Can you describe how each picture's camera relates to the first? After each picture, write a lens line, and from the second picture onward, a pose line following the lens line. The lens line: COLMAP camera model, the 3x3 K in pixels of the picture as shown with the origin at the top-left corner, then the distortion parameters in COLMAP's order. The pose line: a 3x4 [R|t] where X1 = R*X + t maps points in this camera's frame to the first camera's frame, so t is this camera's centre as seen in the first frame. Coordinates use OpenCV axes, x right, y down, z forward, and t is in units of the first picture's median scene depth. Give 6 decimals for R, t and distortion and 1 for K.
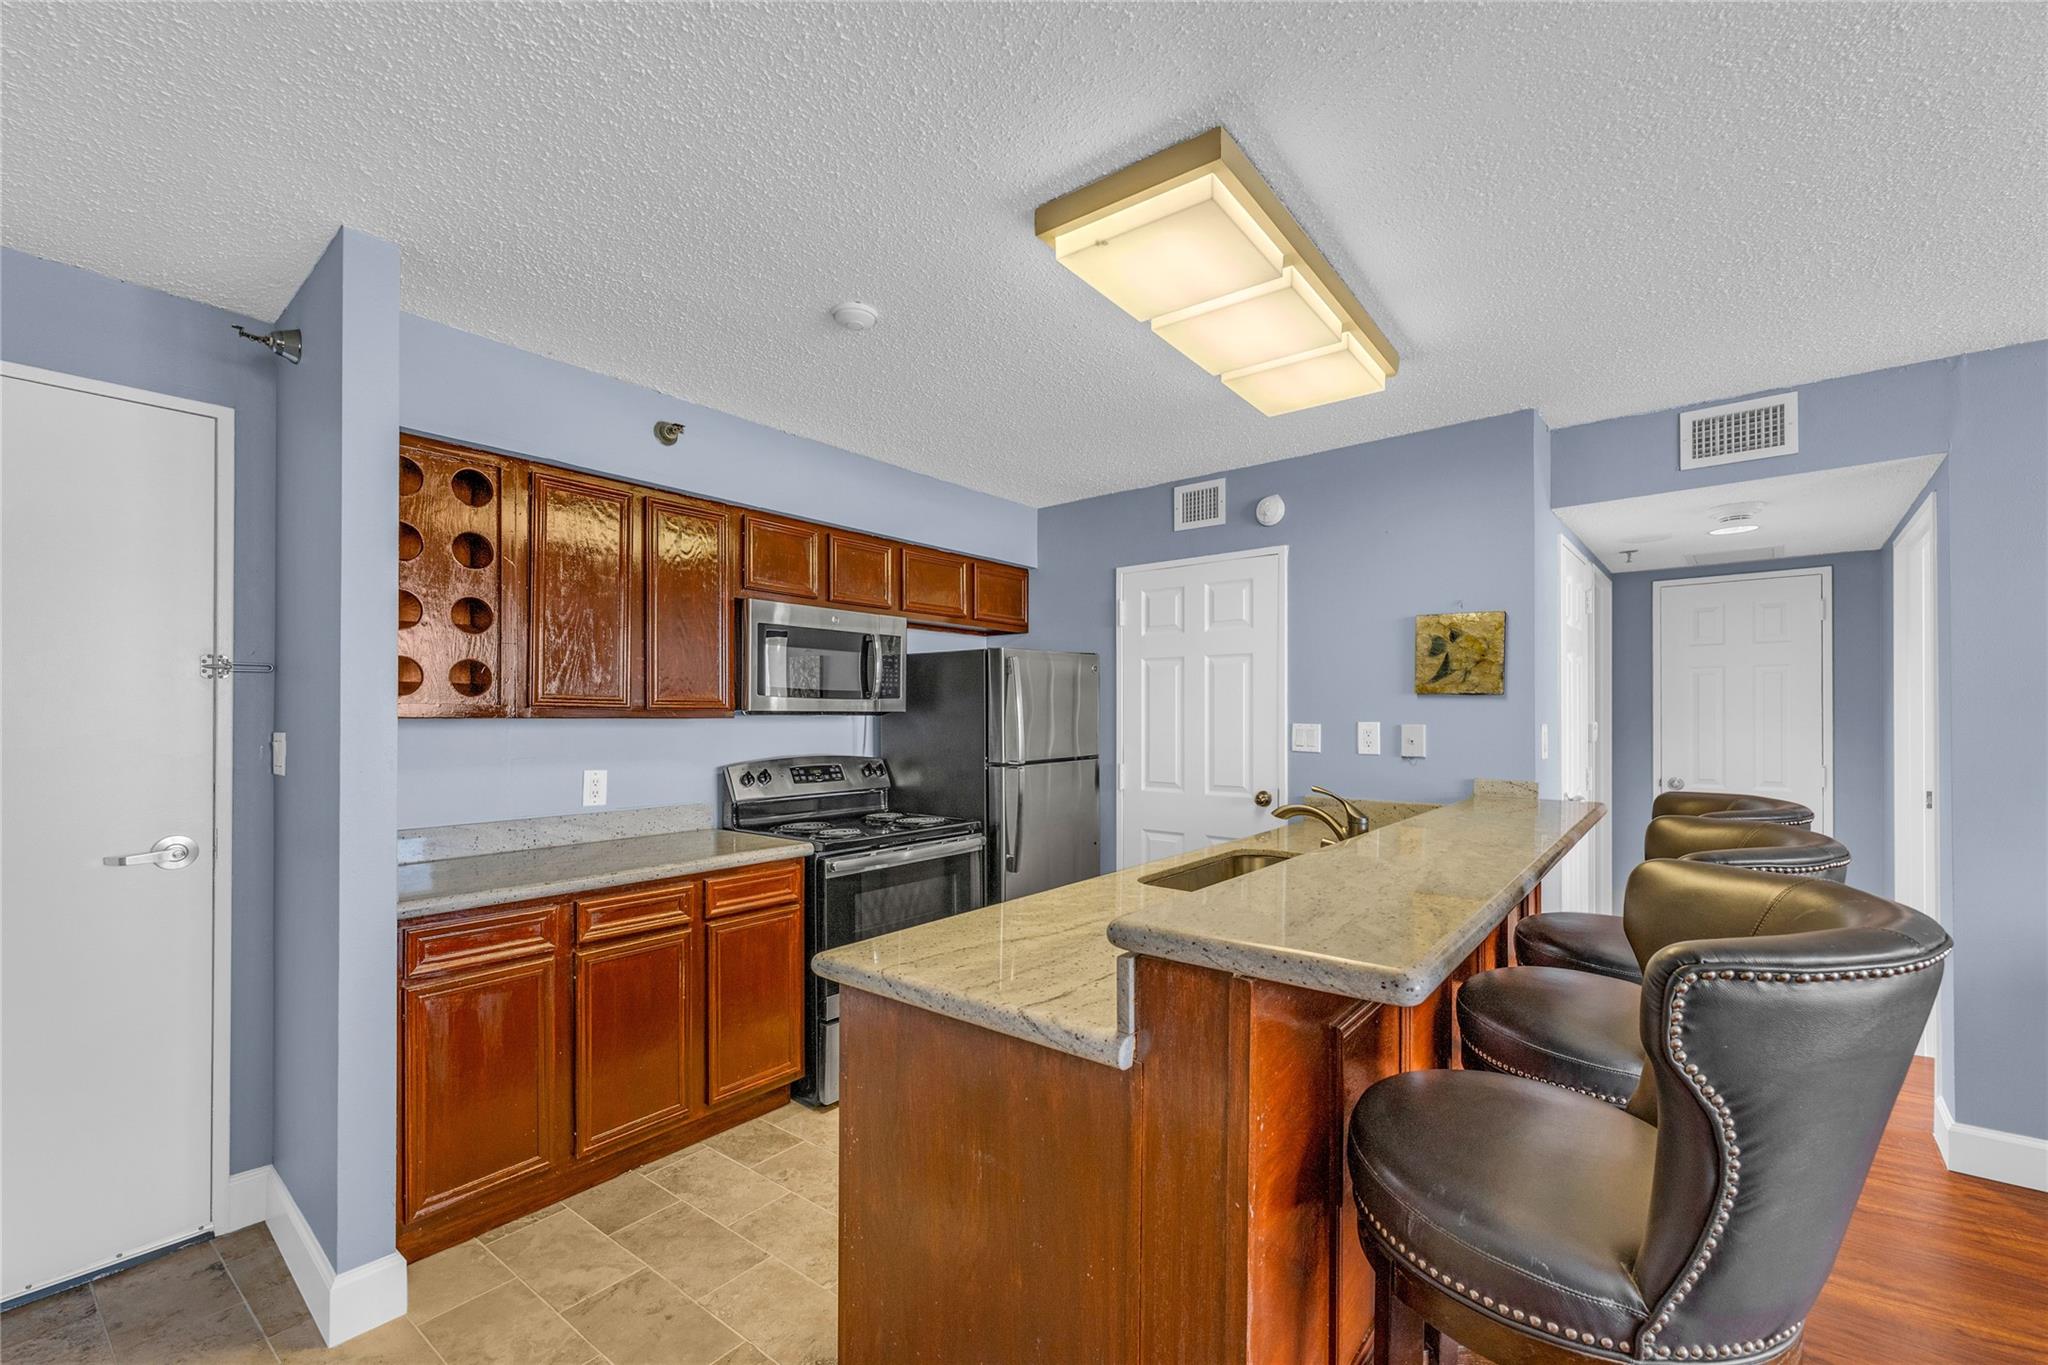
lens RADIAL K [[842.8, 0, 998.2], [0, 842.8, 717.3], [0, 0, 1]] dist [-0.000763, -0.000190]
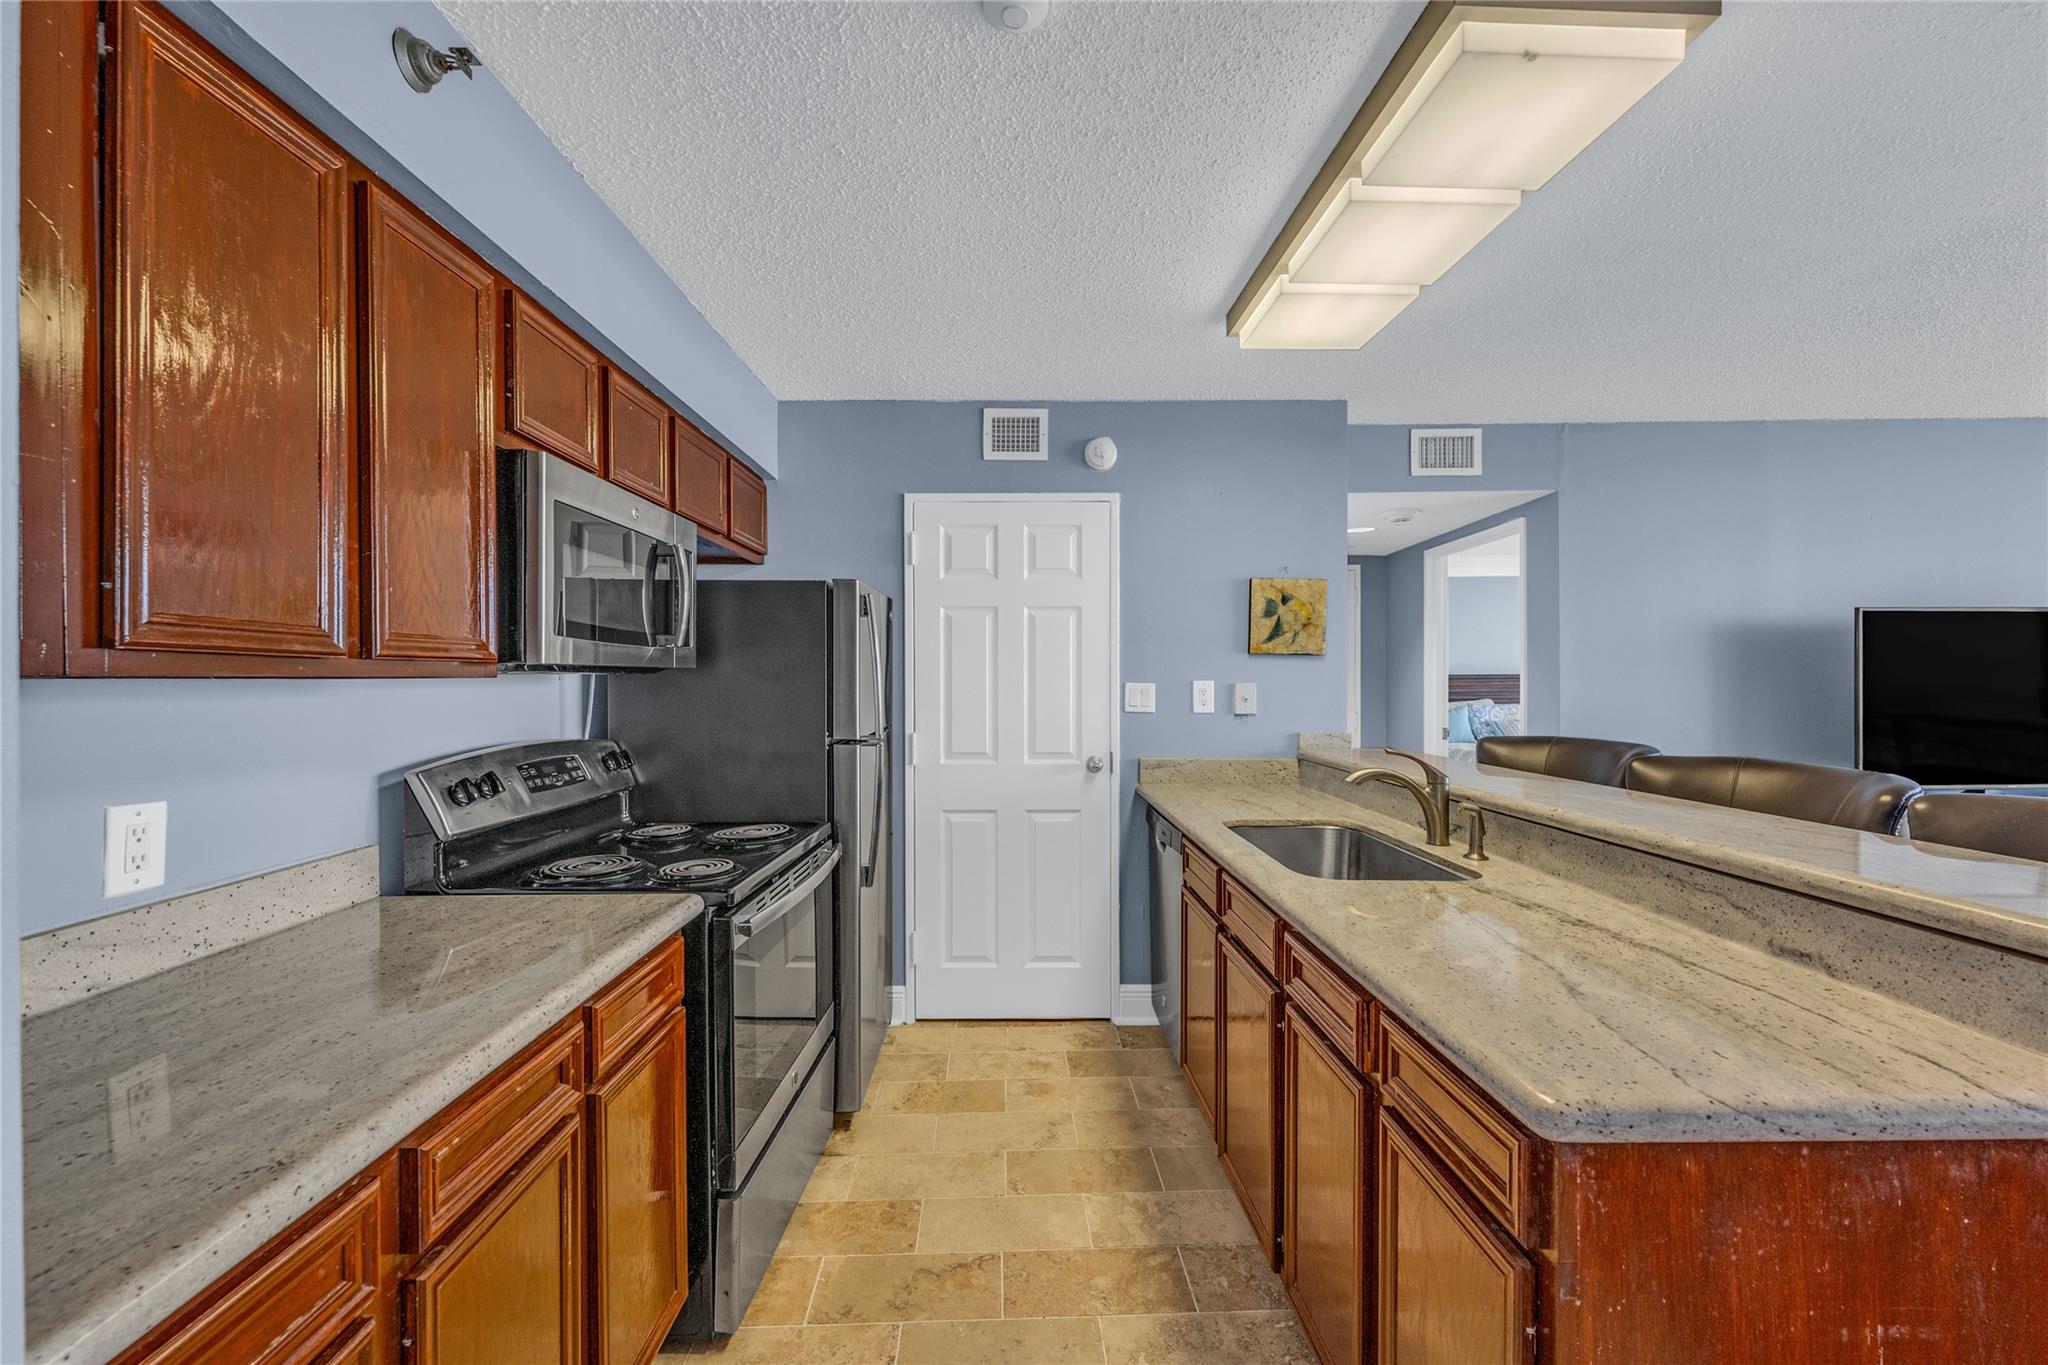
lens RADIAL K [[855.2, 0, 1000.2], [0, 855.2, 681.2], [0, 0, 1]] dist [0.002727, 0.000318]
pose [[0.760129, -0.004183, 0.649759, -0.402617], [0.001254, 0.999987, 0.004971, 0.000861], [-0.649771, -0.002964, 0.760124, 0.381876]]
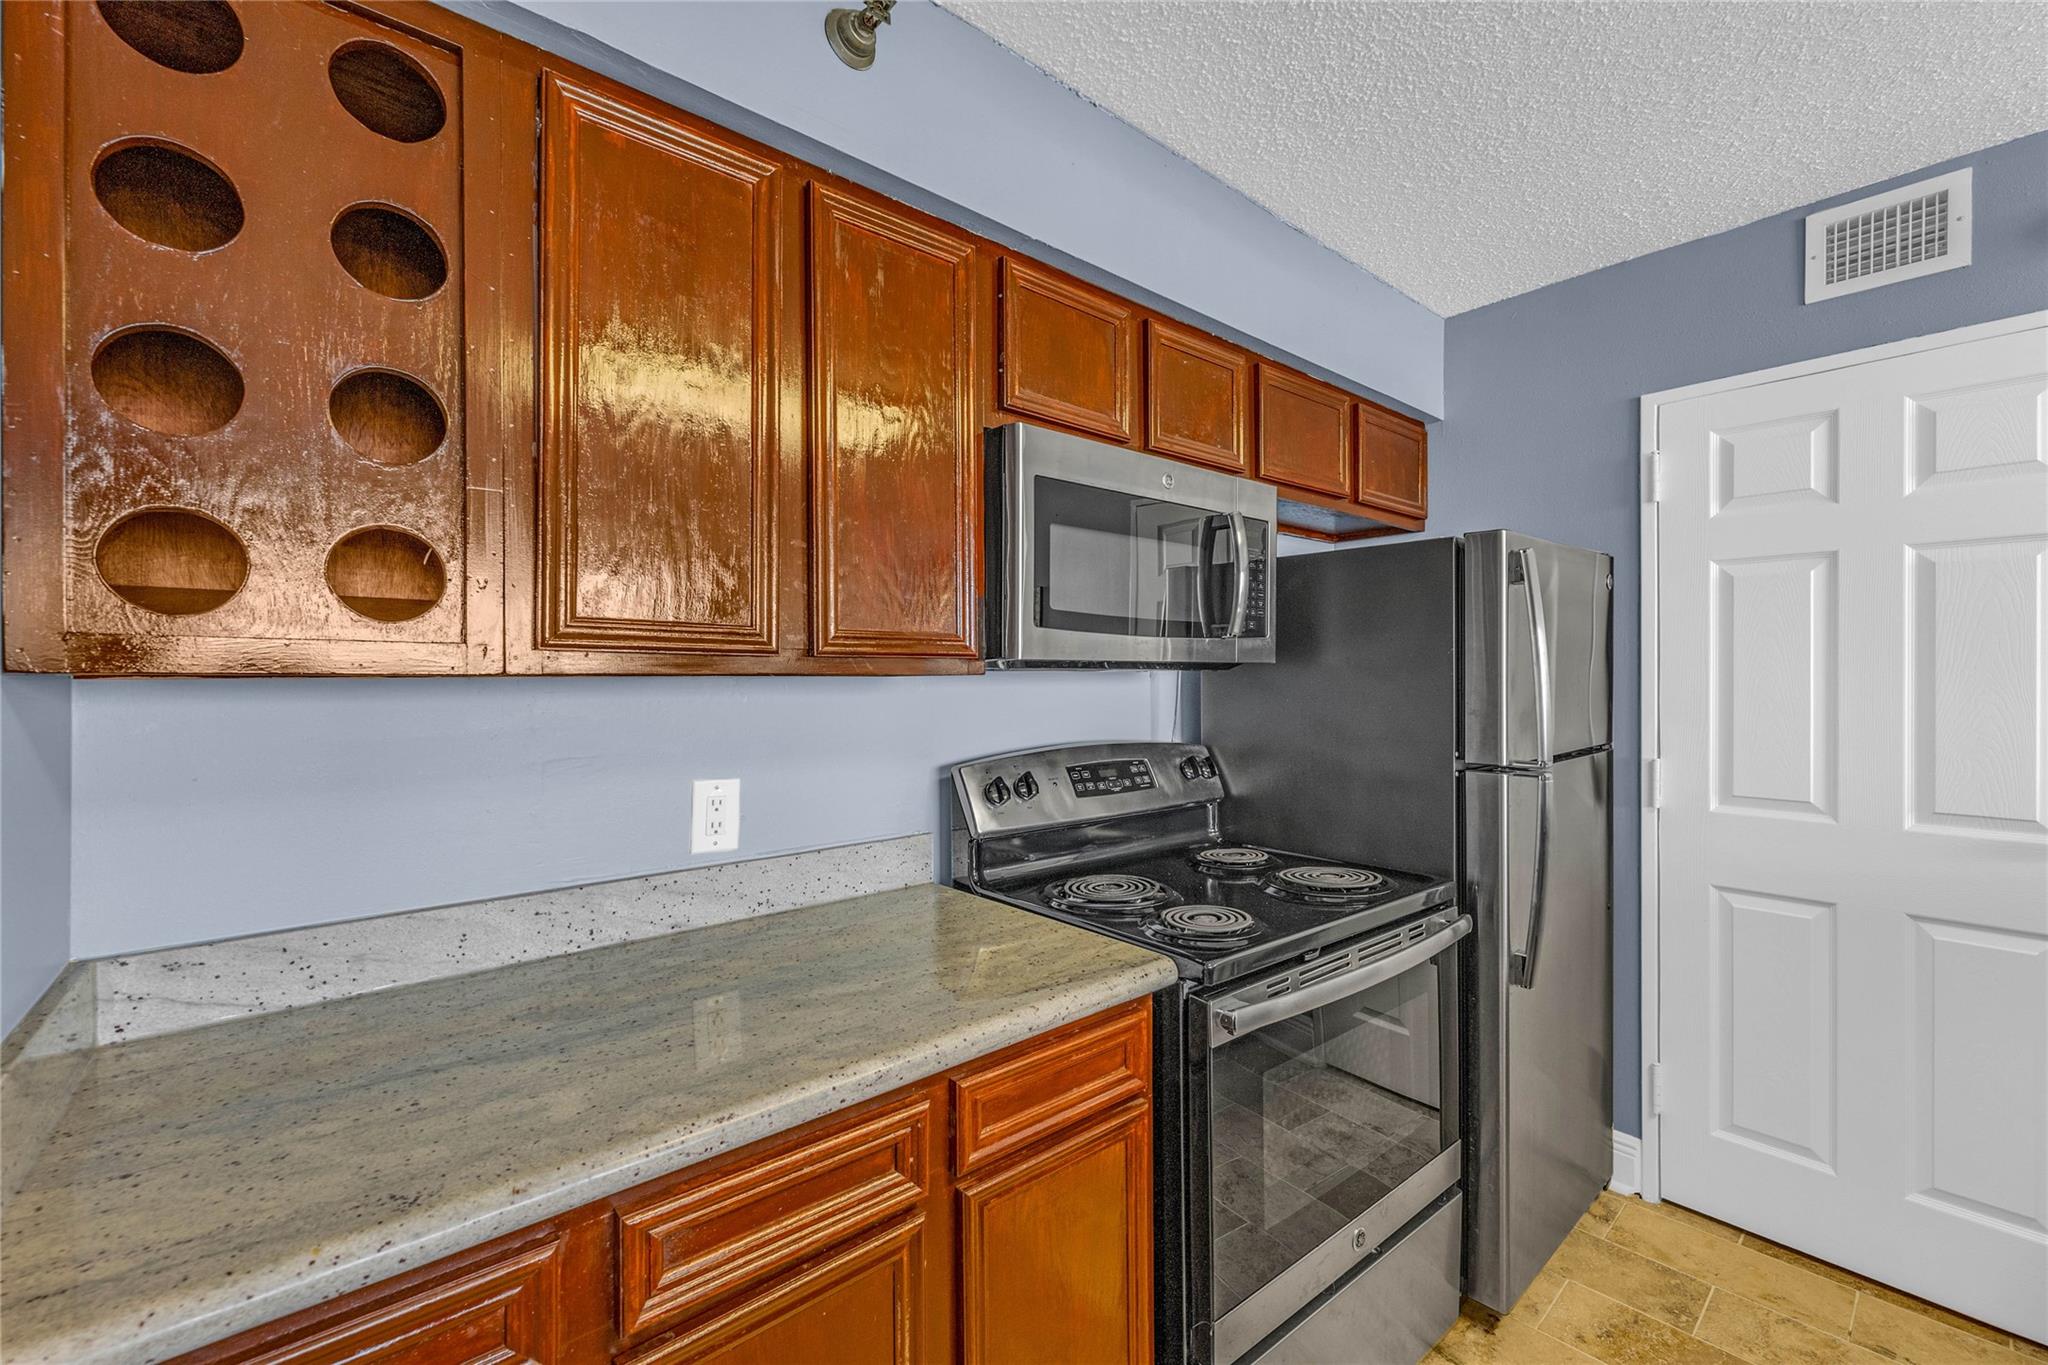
lens RADIAL K [[830.5, 0, 1020.2], [0, 830.5, 679.4], [0, 0, 1]] dist [0.001905, 0.000141]
pose [[0.988453, -0.001616, -0.151518, -0.211447], [0.002386, 0.999985, 0.004900, 0.001117], [0.151508, -0.005205, 0.988442, 0.507462]]
